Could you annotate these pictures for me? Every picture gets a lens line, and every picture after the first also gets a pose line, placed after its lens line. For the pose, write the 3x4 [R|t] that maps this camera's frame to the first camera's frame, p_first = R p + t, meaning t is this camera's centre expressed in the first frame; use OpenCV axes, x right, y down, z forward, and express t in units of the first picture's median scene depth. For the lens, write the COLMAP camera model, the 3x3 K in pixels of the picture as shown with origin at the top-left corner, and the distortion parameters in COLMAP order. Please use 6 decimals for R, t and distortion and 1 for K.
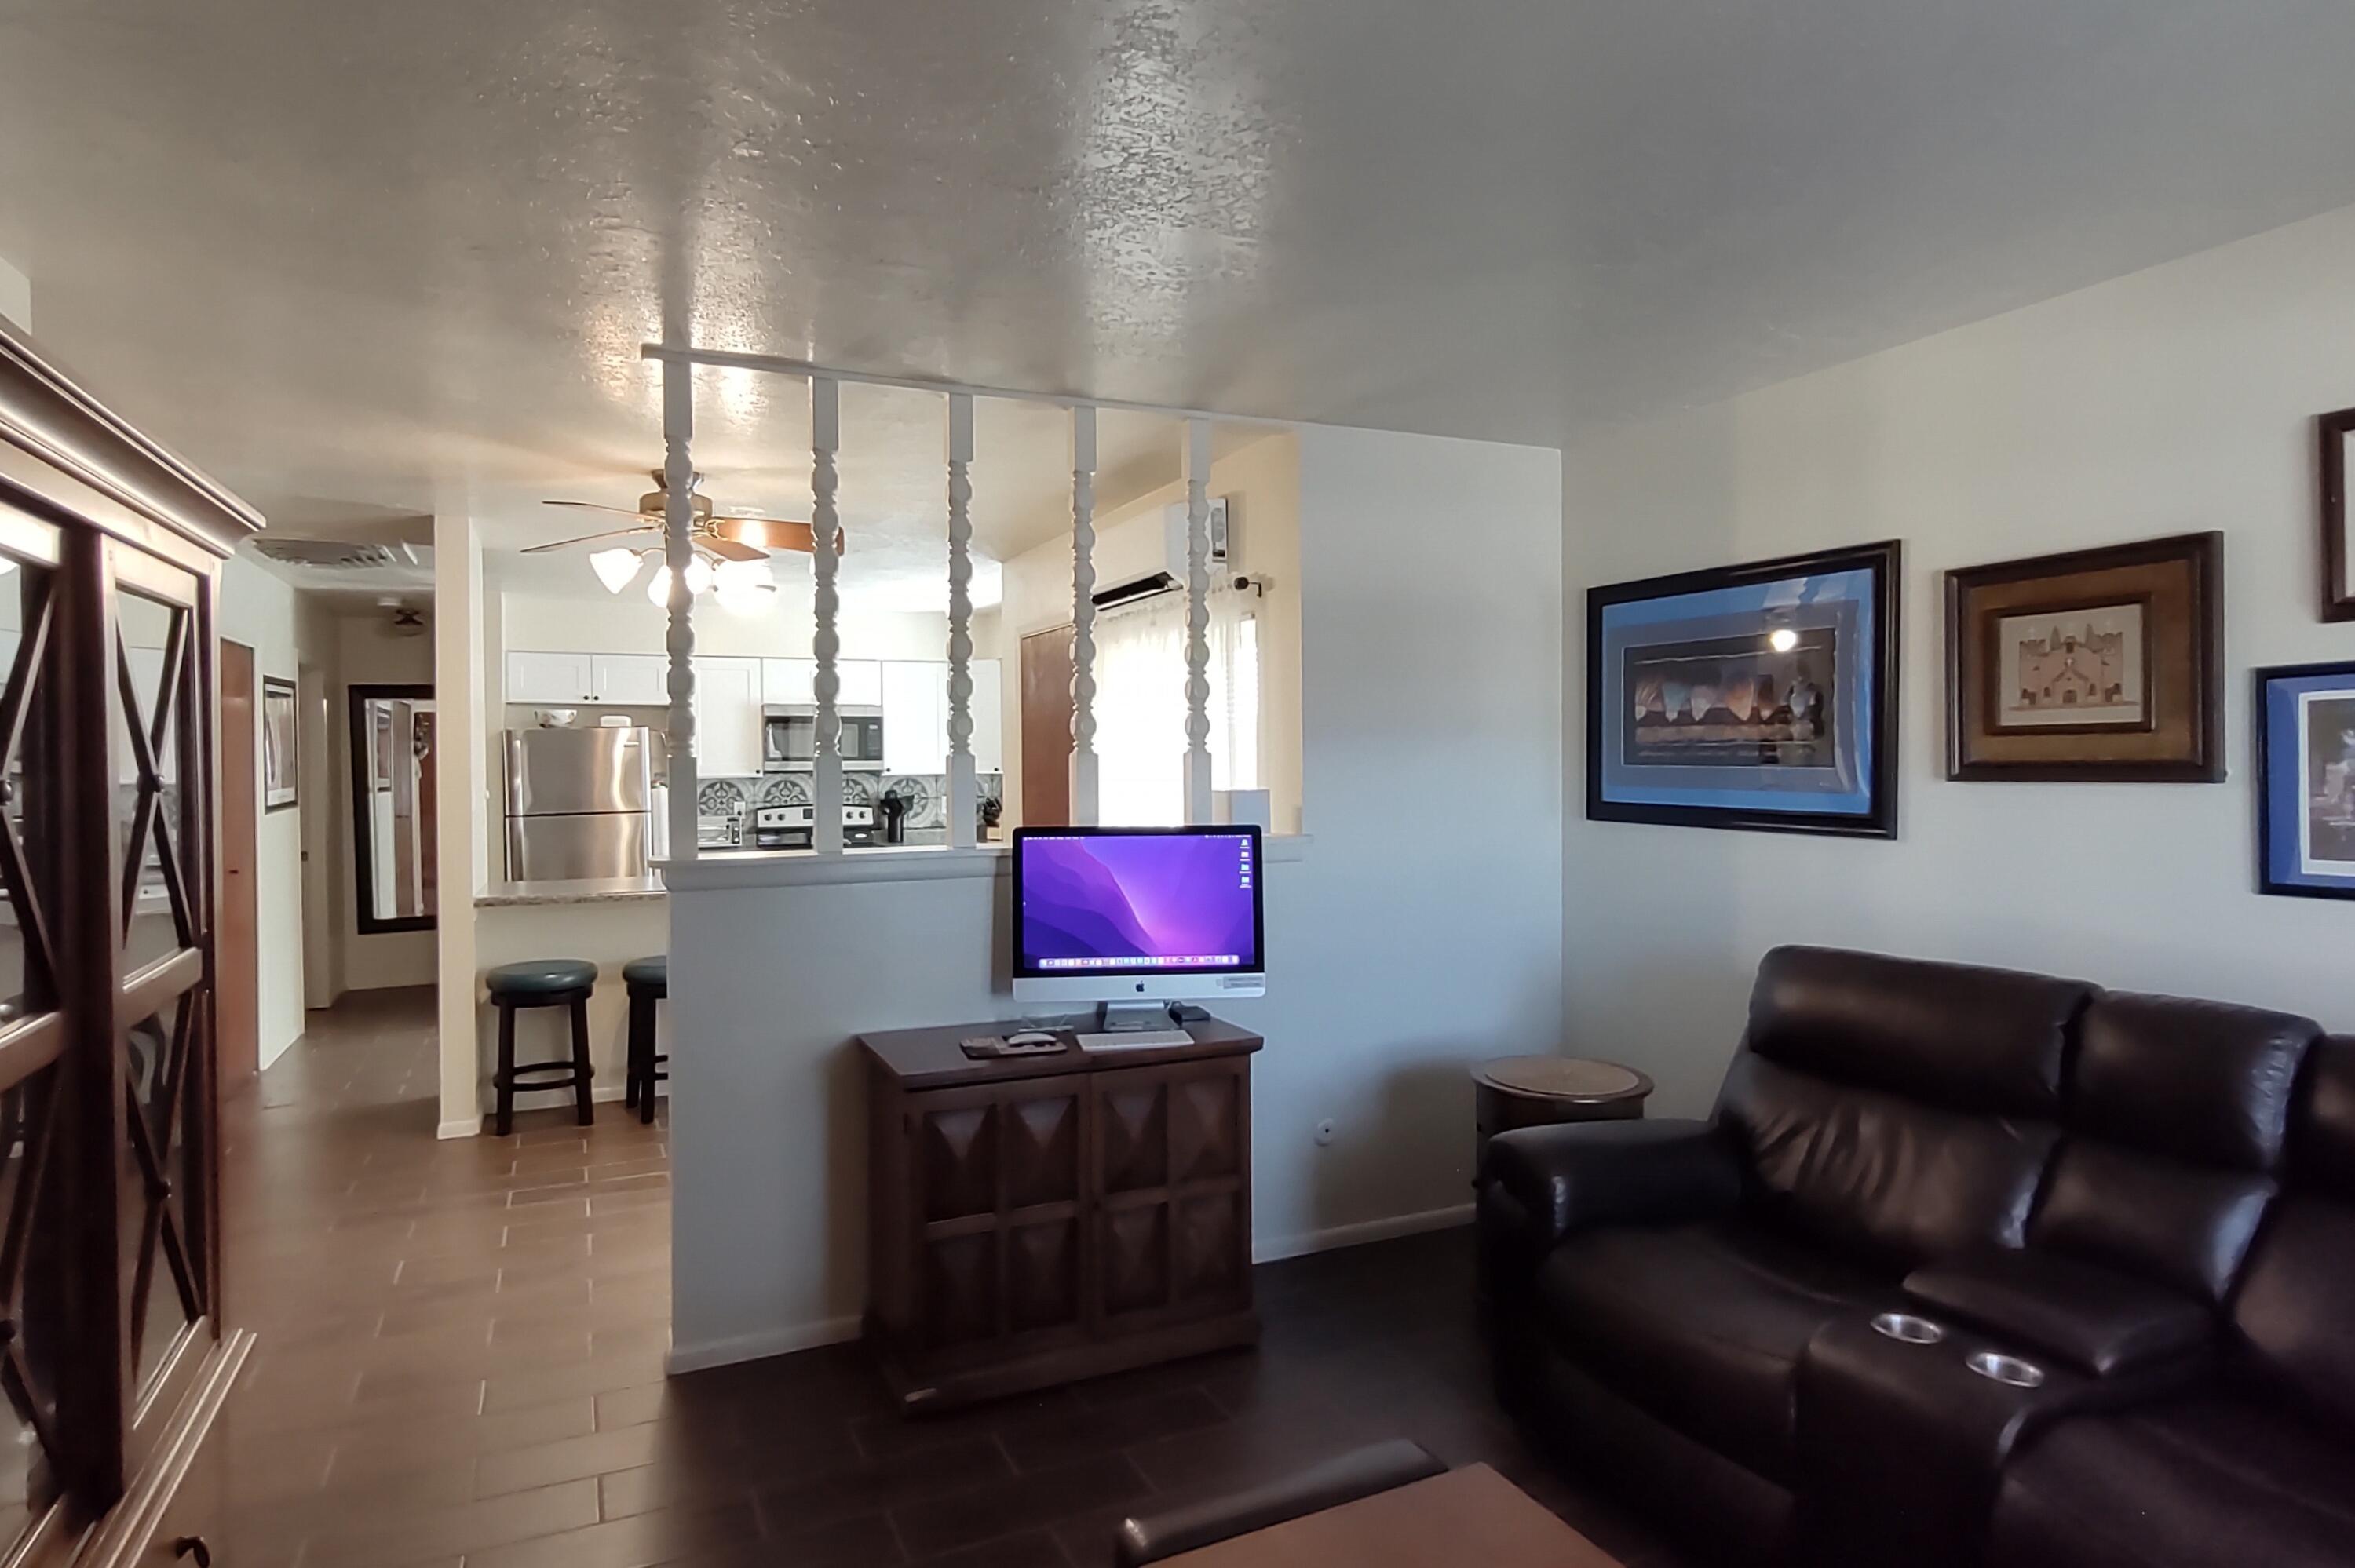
lens RADIAL K [[1283.4, 0, 1177.5], [0, 1283.4, 784.0], [0, 0, 1]] dist [-0.000622, 0.000675]
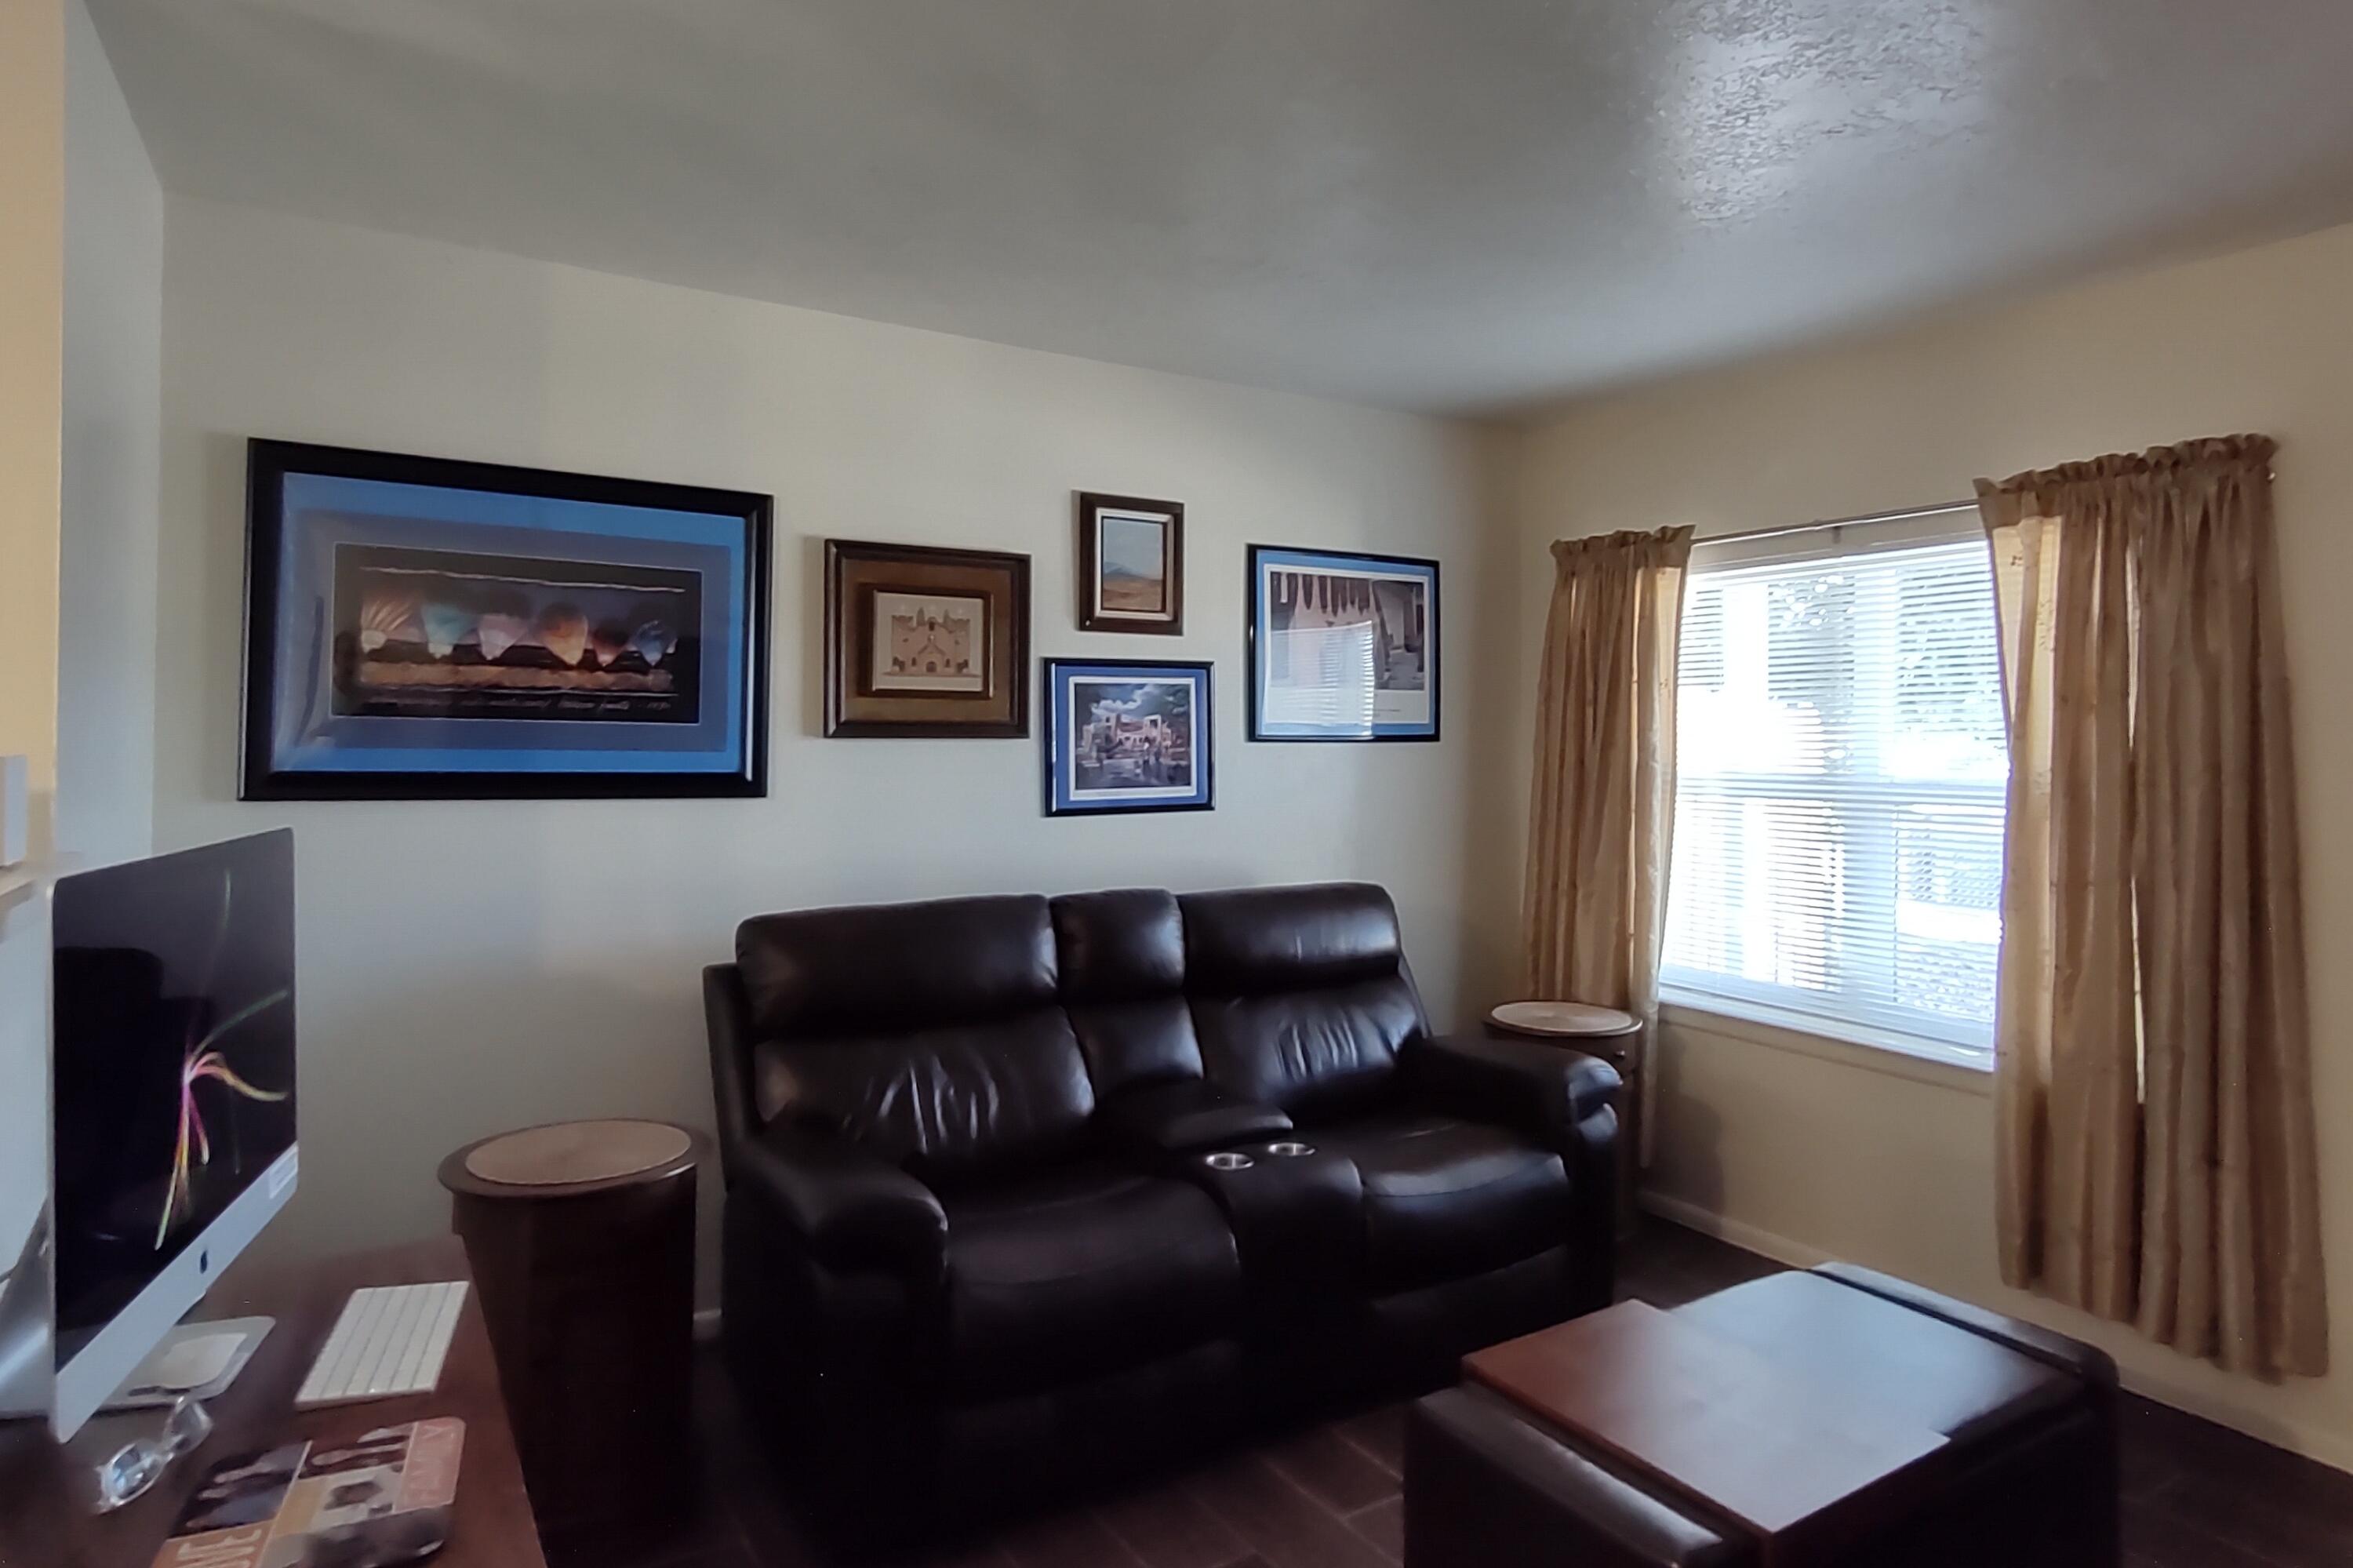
lens RADIAL K [[1341.0, 0, 1176.1], [0, 1341.0, 741.7], [0, 0, 1]] dist [-0.000735, 0.000094]
pose [[-0.109580, 0.002578, 0.993975, -0.521646], [0.008855, 0.999959, -0.001617, 0.005088], [-0.993938, 0.008625, -0.109599, 0.827592]]
